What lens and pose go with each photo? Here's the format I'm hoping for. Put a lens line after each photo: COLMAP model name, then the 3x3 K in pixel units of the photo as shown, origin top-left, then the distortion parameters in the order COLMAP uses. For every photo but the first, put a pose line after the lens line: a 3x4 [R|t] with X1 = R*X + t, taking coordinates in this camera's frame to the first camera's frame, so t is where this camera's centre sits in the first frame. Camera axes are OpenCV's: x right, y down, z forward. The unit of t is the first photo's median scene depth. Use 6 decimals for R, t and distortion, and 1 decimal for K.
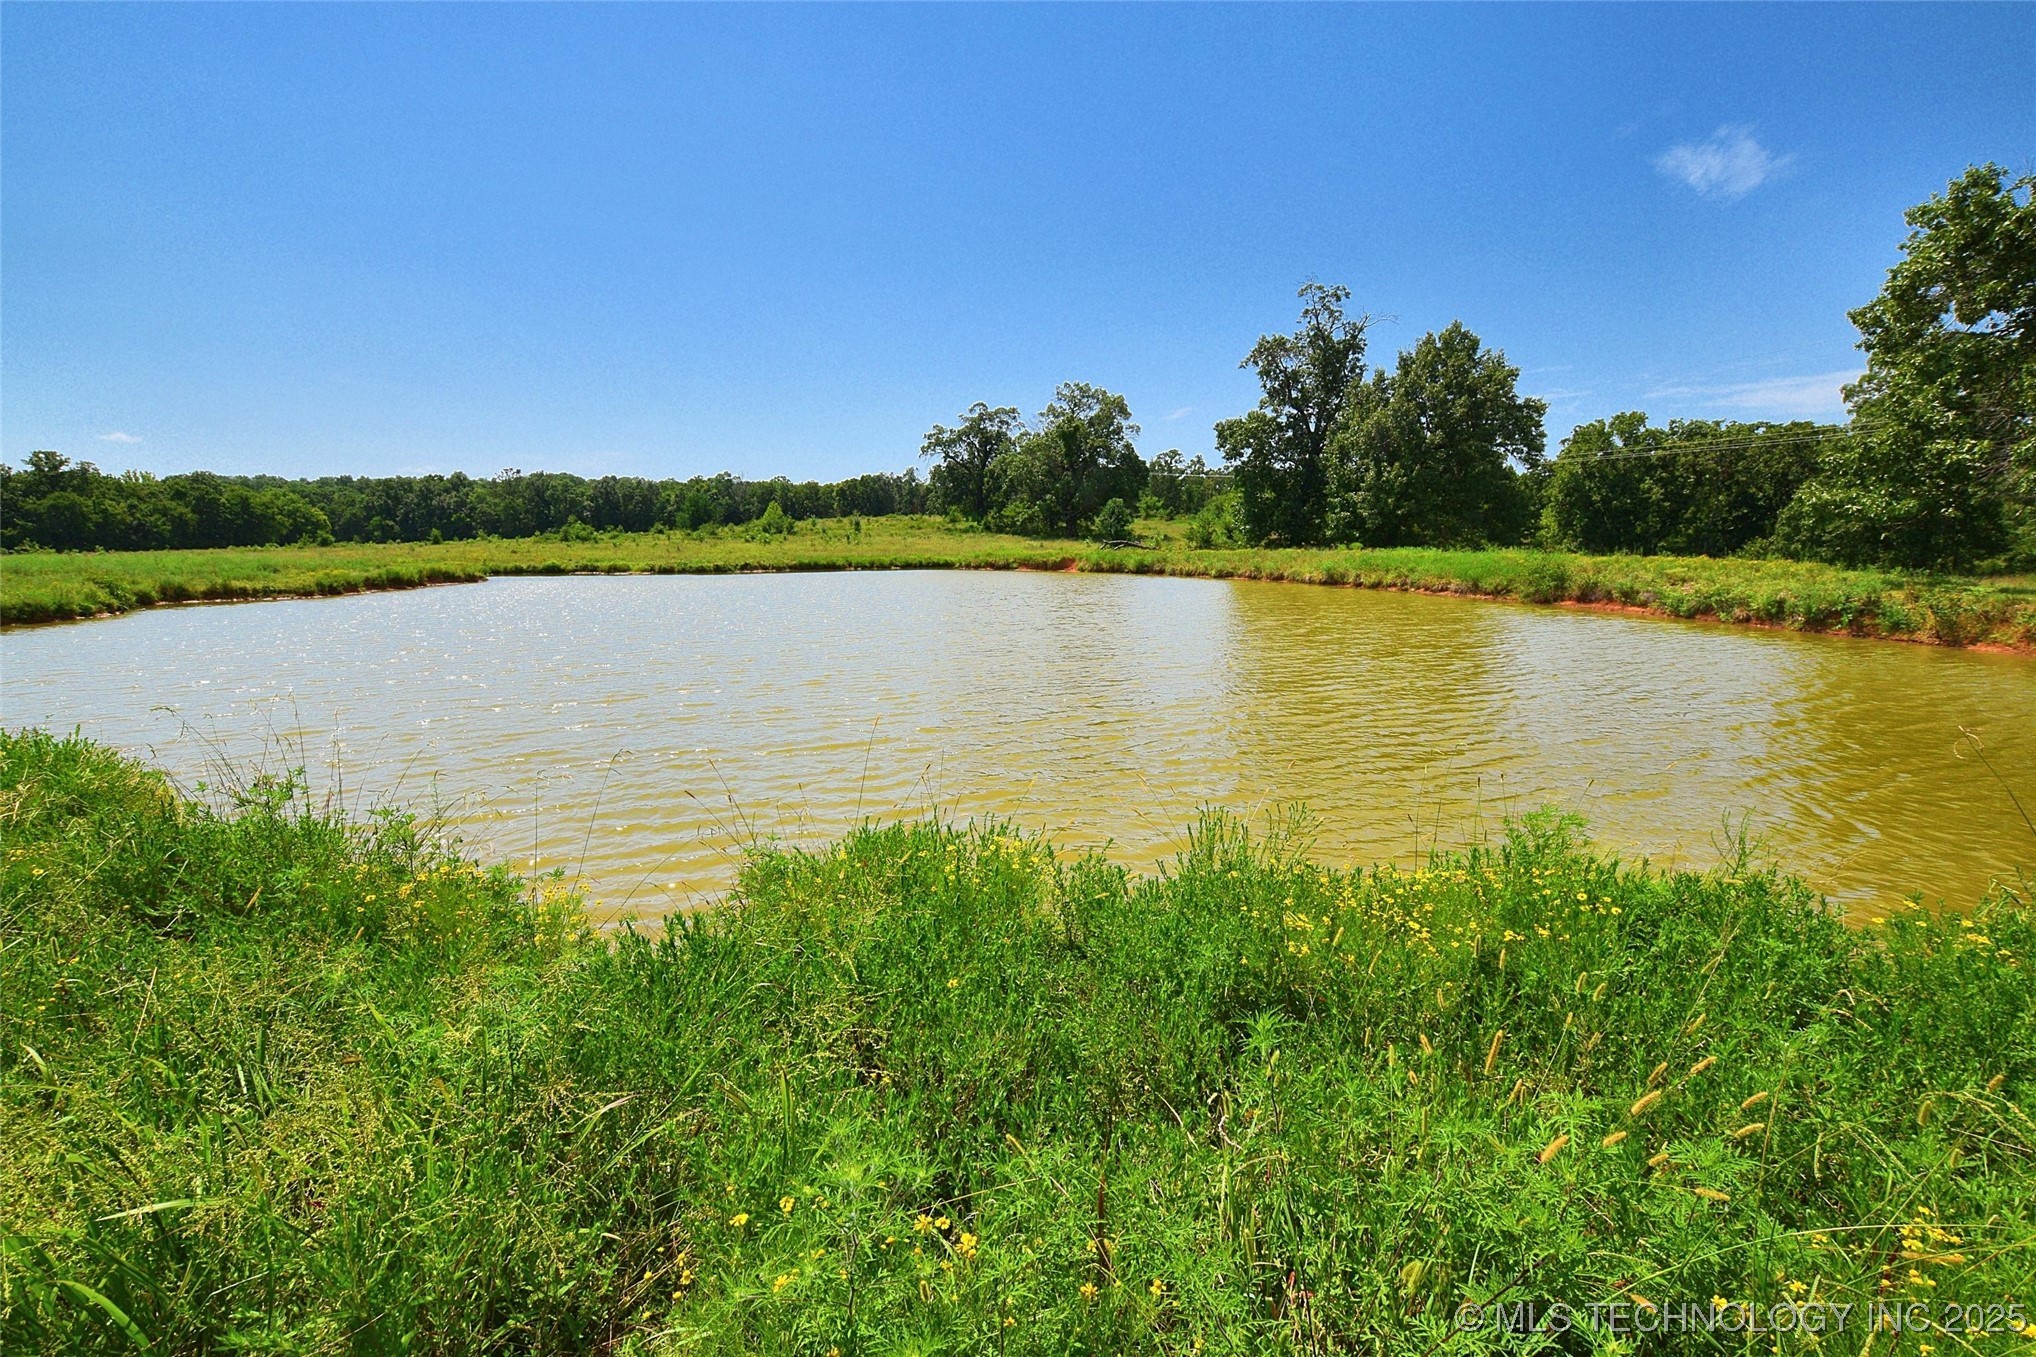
lens RADIAL K [[907.0, 0, 1016.2], [0, 907.0, 640.9], [0, 0, 1]] dist [-0.037423, 0.007938]
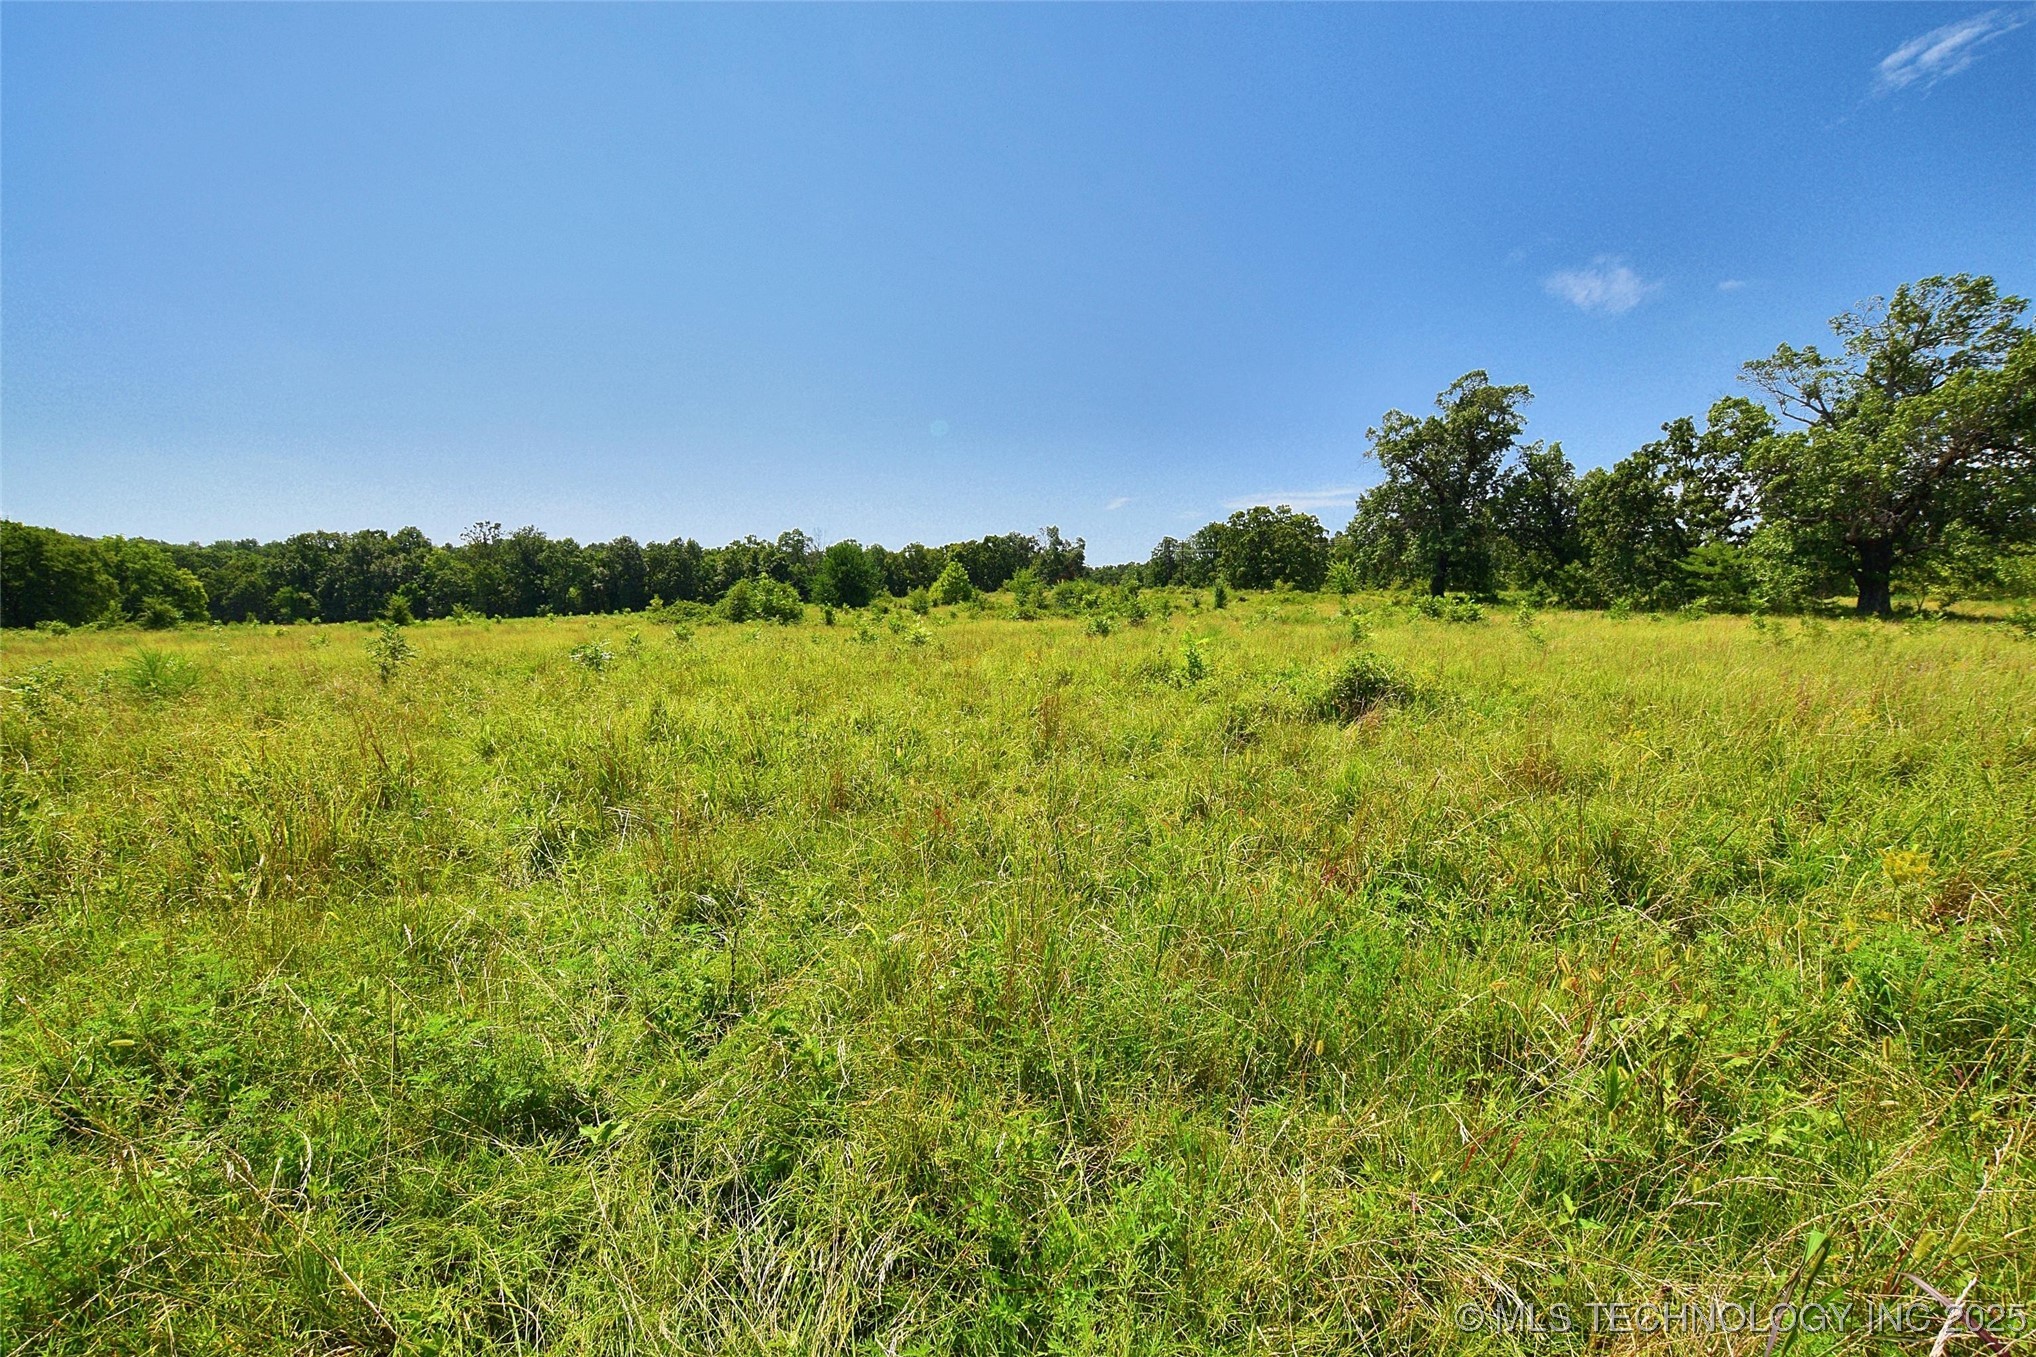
lens RADIAL K [[873.7, 0, 1019.4], [0, 873.7, 643.7], [0, 0, 1]] dist [-0.034088, 0.000006]
pose [[0.996214, -0.000500, 0.086933, -0.713932], [0.008251, 0.996014, -0.088819, -0.109571], [-0.086542, 0.089200, 0.992247, 1.027436]]
